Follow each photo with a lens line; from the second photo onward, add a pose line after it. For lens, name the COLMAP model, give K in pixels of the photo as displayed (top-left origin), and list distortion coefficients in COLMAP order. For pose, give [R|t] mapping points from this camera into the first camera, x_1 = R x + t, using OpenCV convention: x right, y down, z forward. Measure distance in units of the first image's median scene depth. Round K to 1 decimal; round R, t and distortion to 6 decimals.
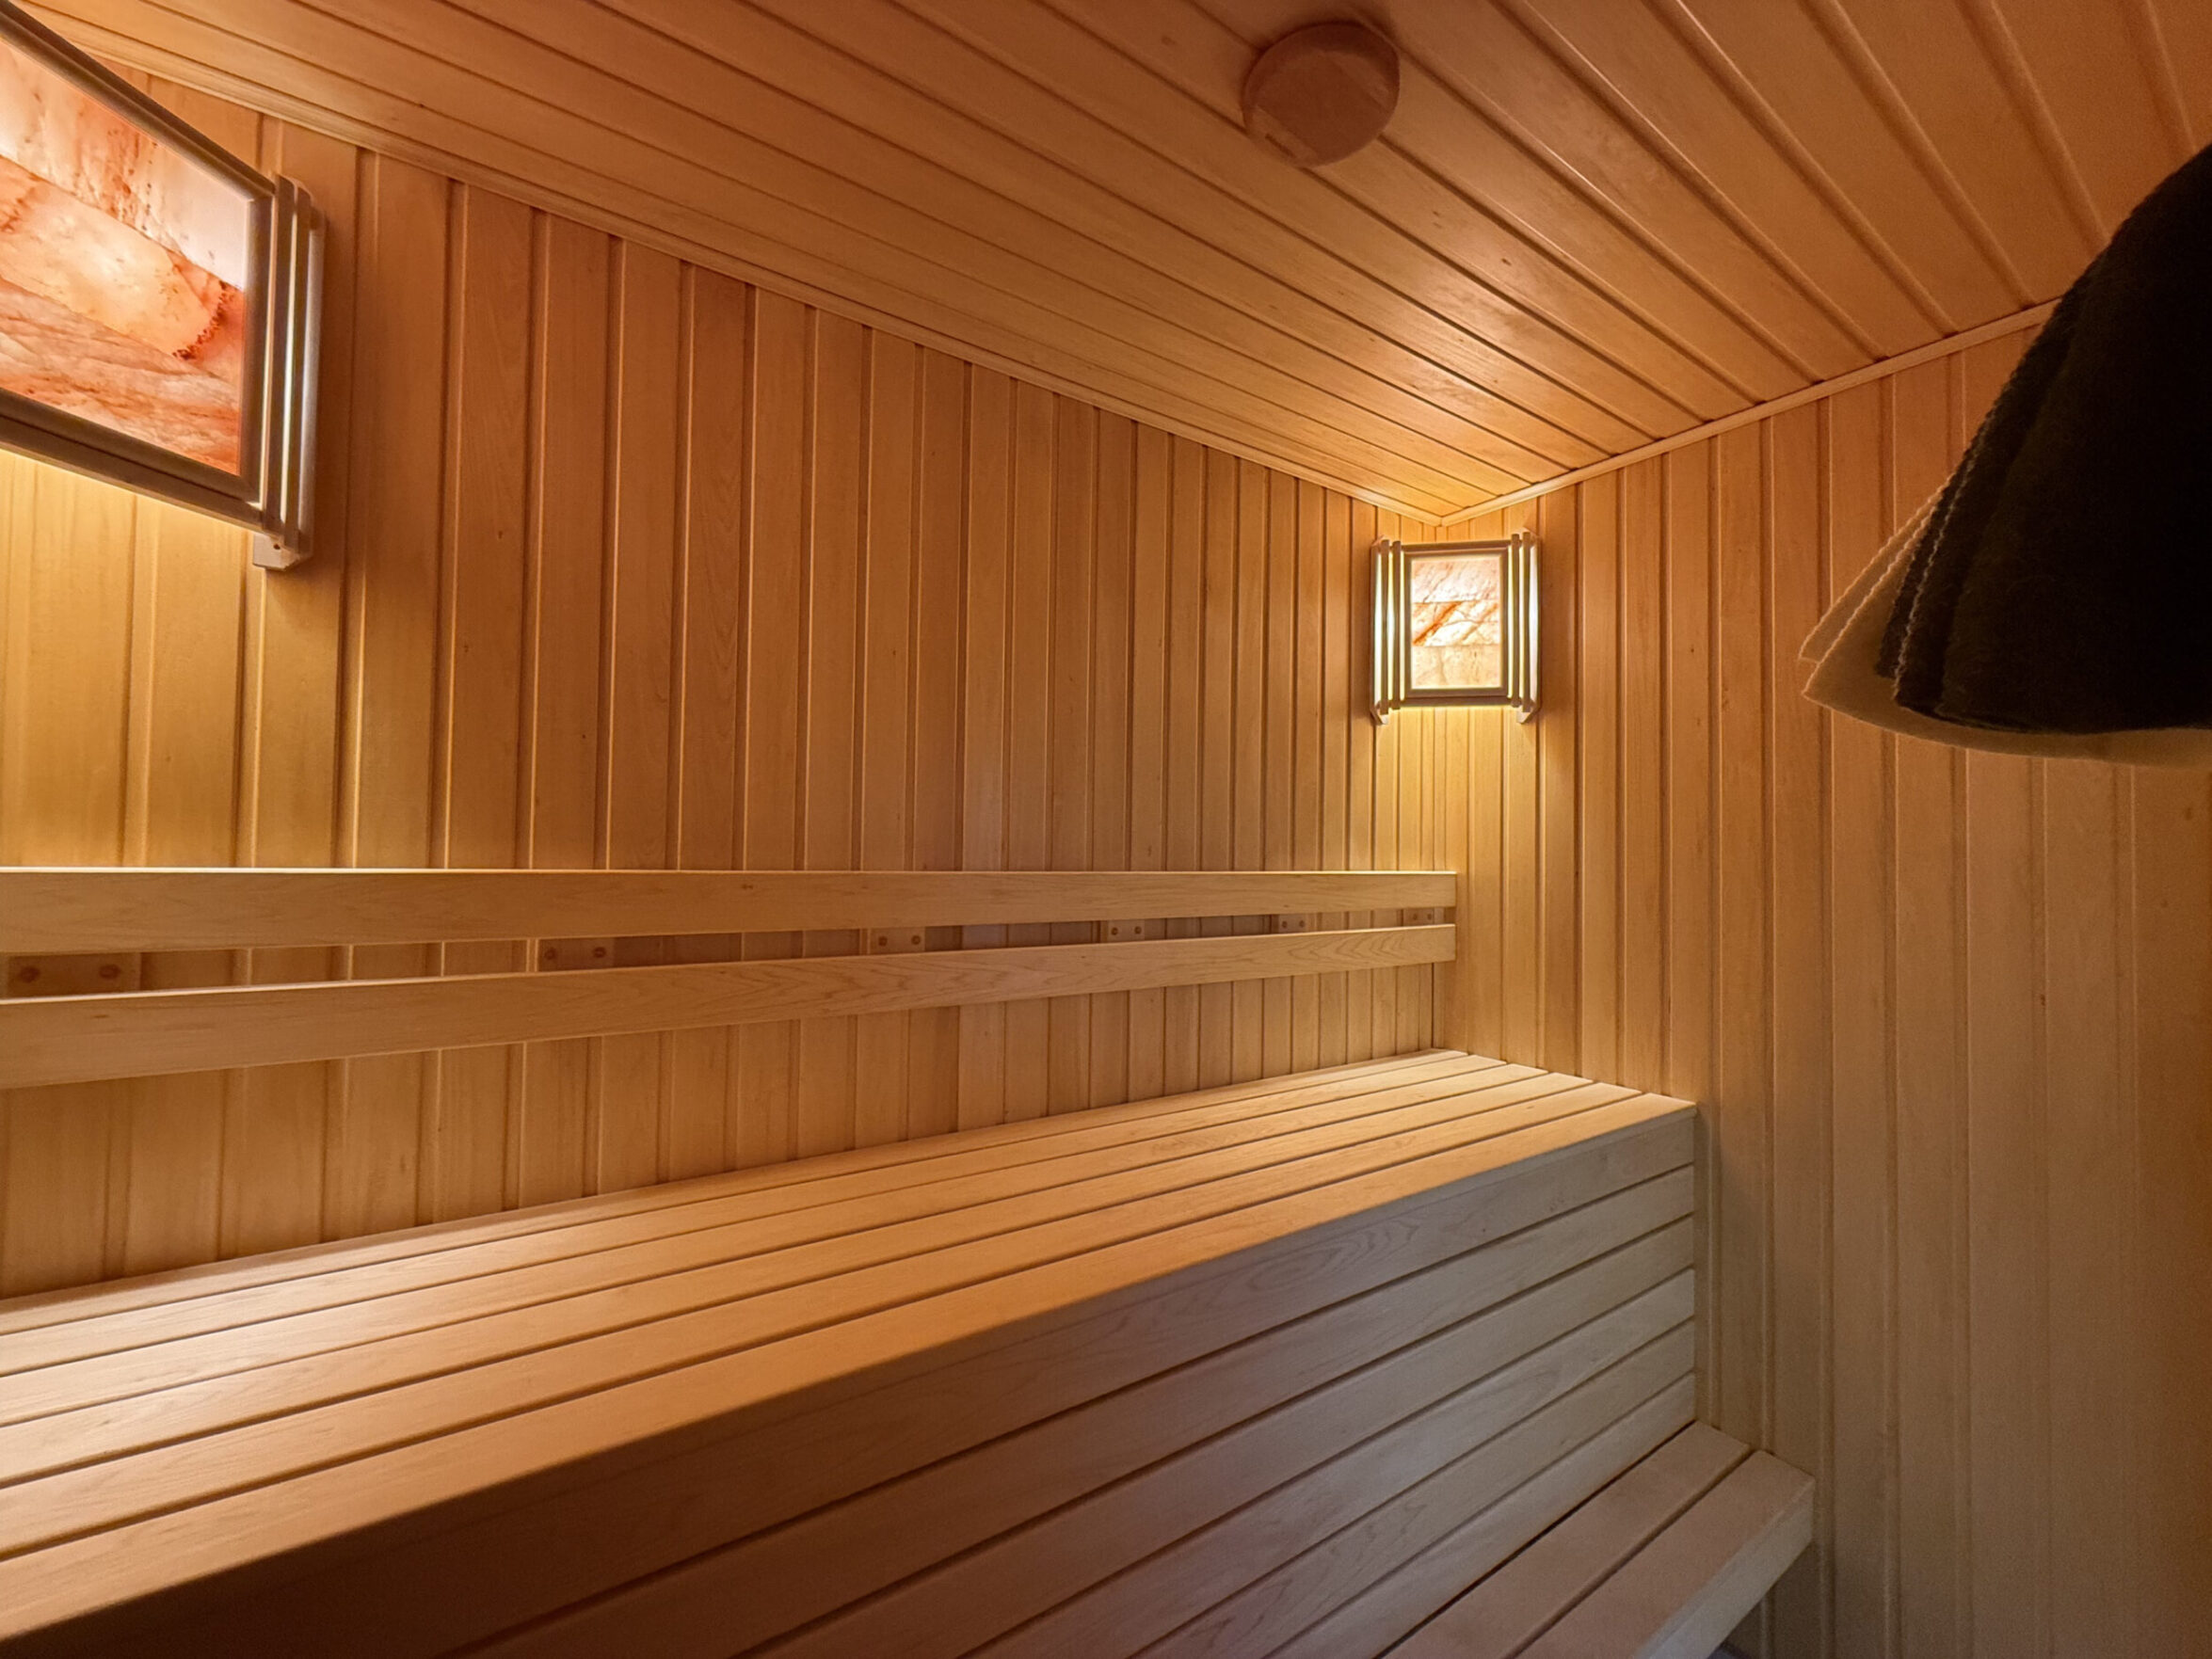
lens RADIAL K [[913.1, 0, 1106.0], [0, 913.1, 829.5], [0, 0, 1]] dist [-0.003604, 0.000494]
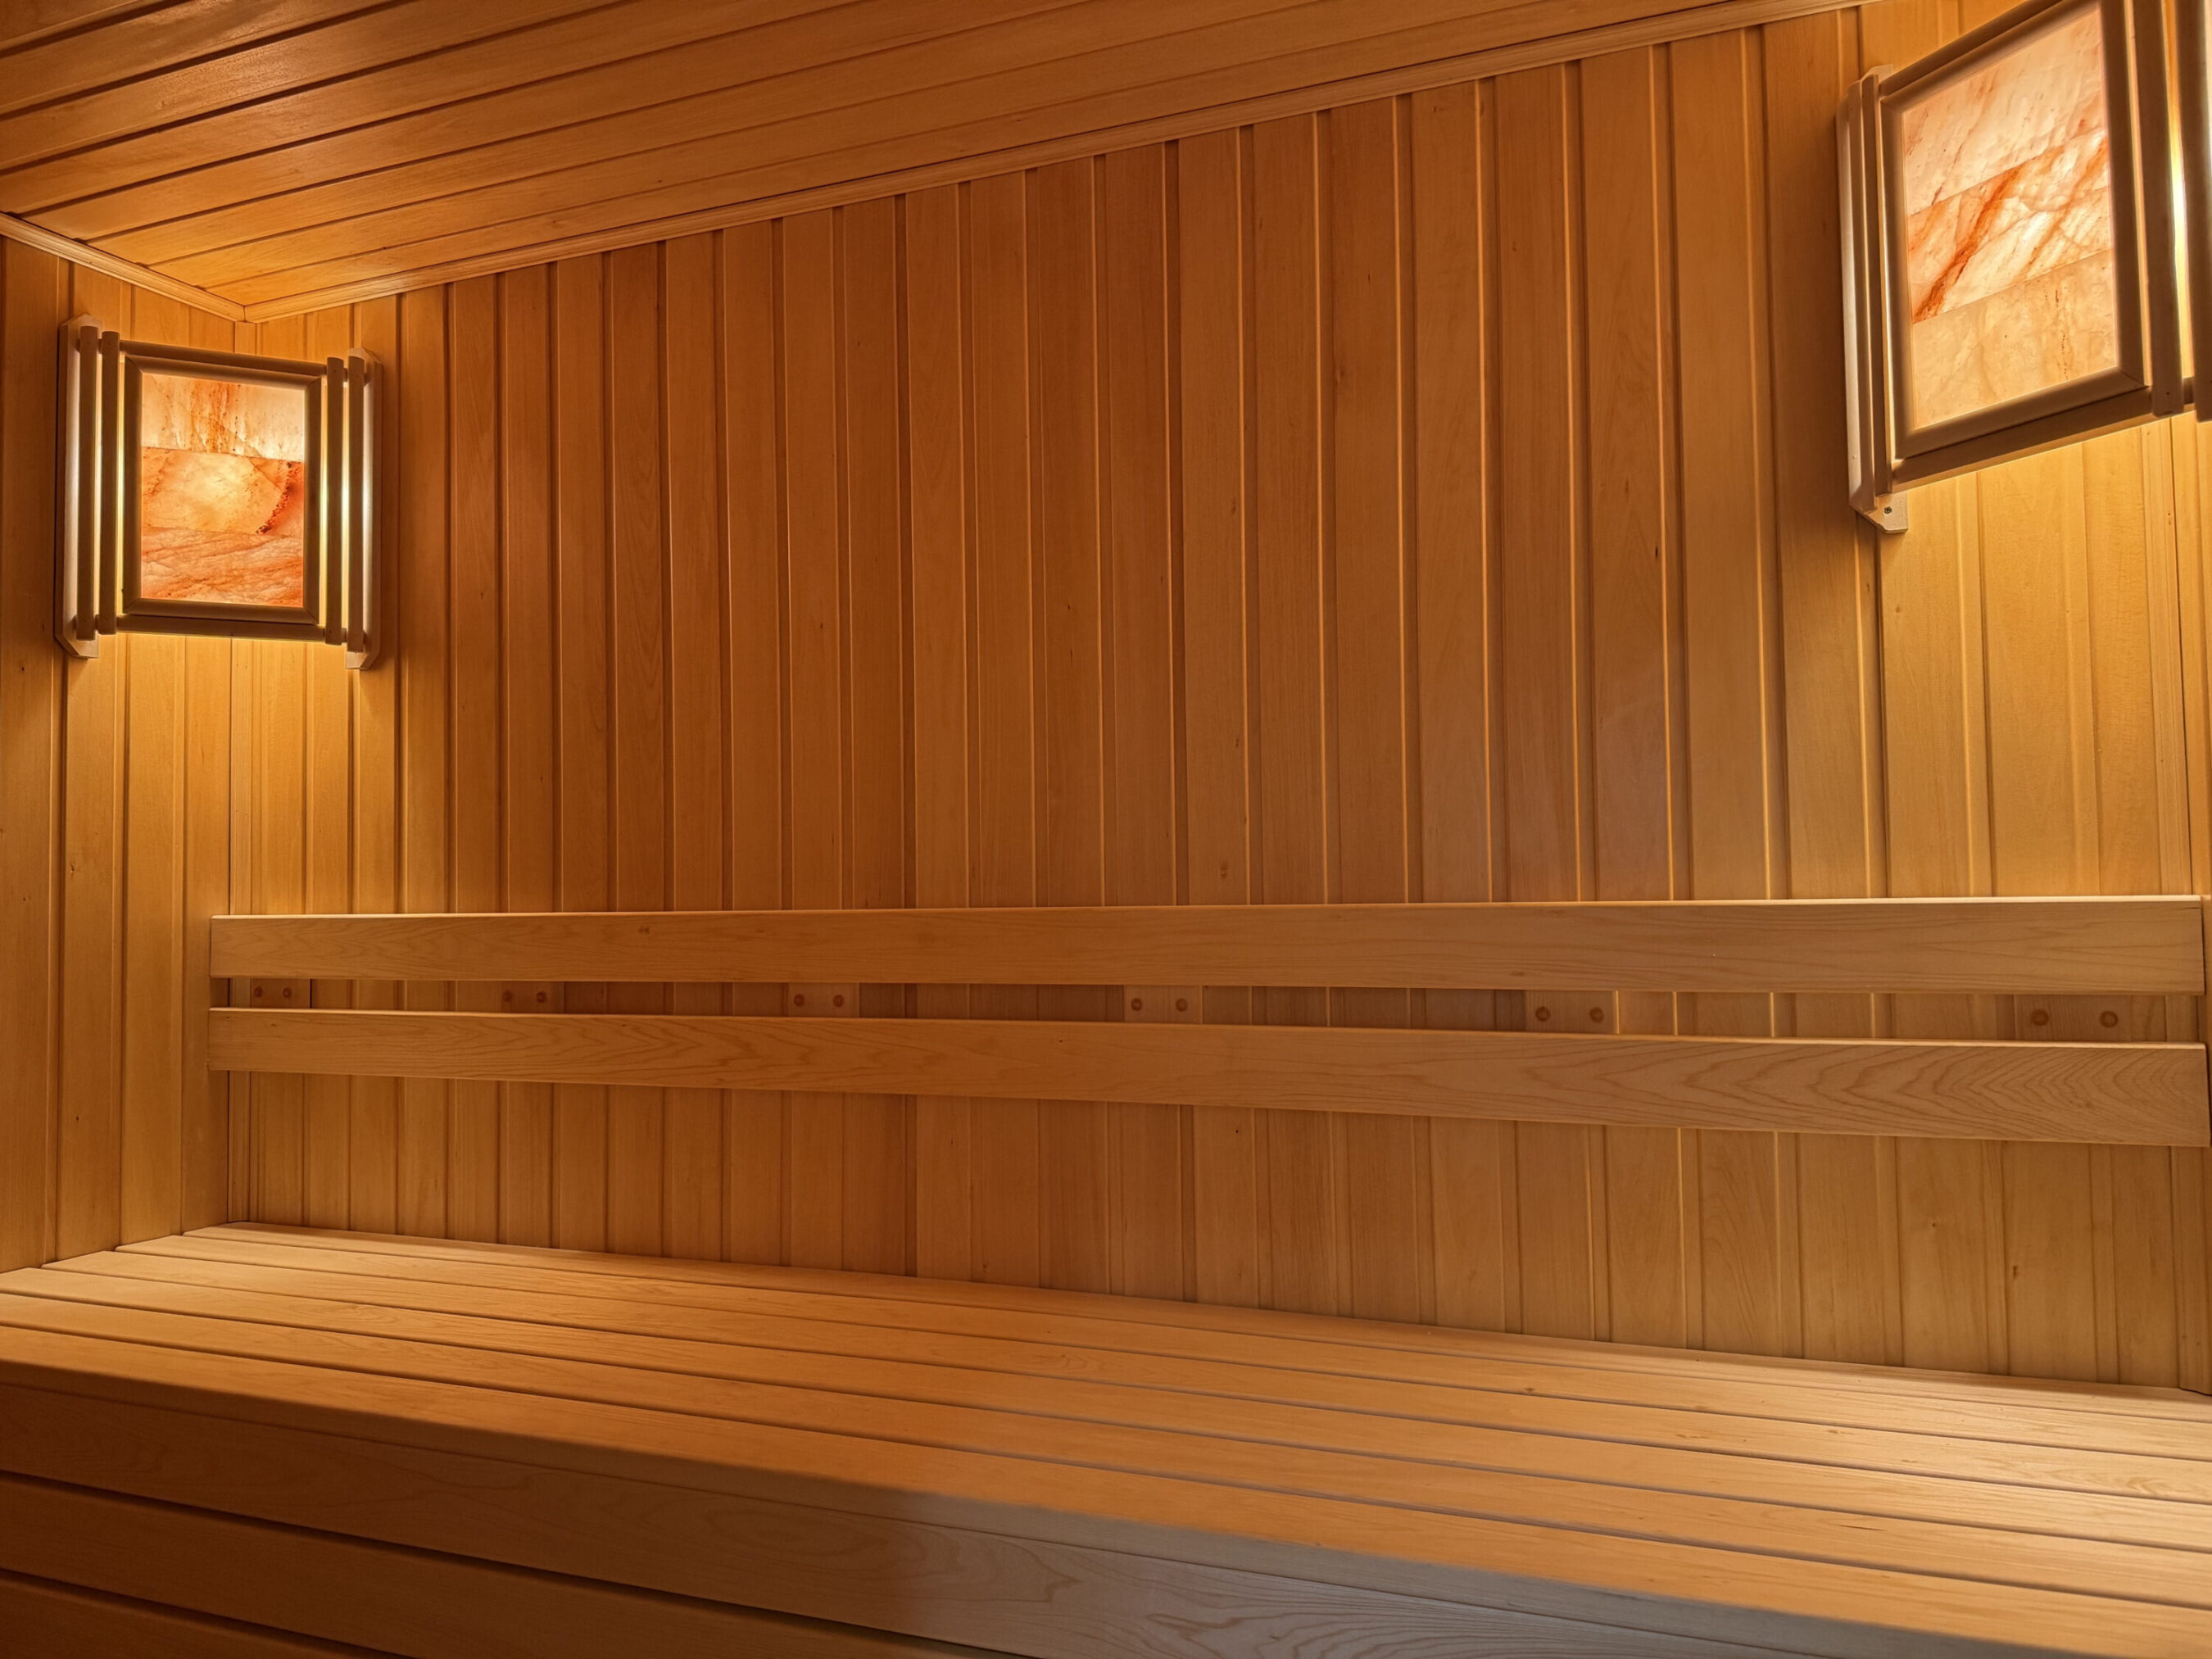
lens RADIAL K [[1575.0, 0, 1108.8], [0, 1575.0, 799.8], [0, 0, 1]] dist [0.087700, -0.141146]
pose [[0.548976, -0.064690, -0.833331, 1.062975], [0.050170, 0.997753, -0.044403, 0.025701], [0.834331, -0.017432, 0.550988, 0.494104]]
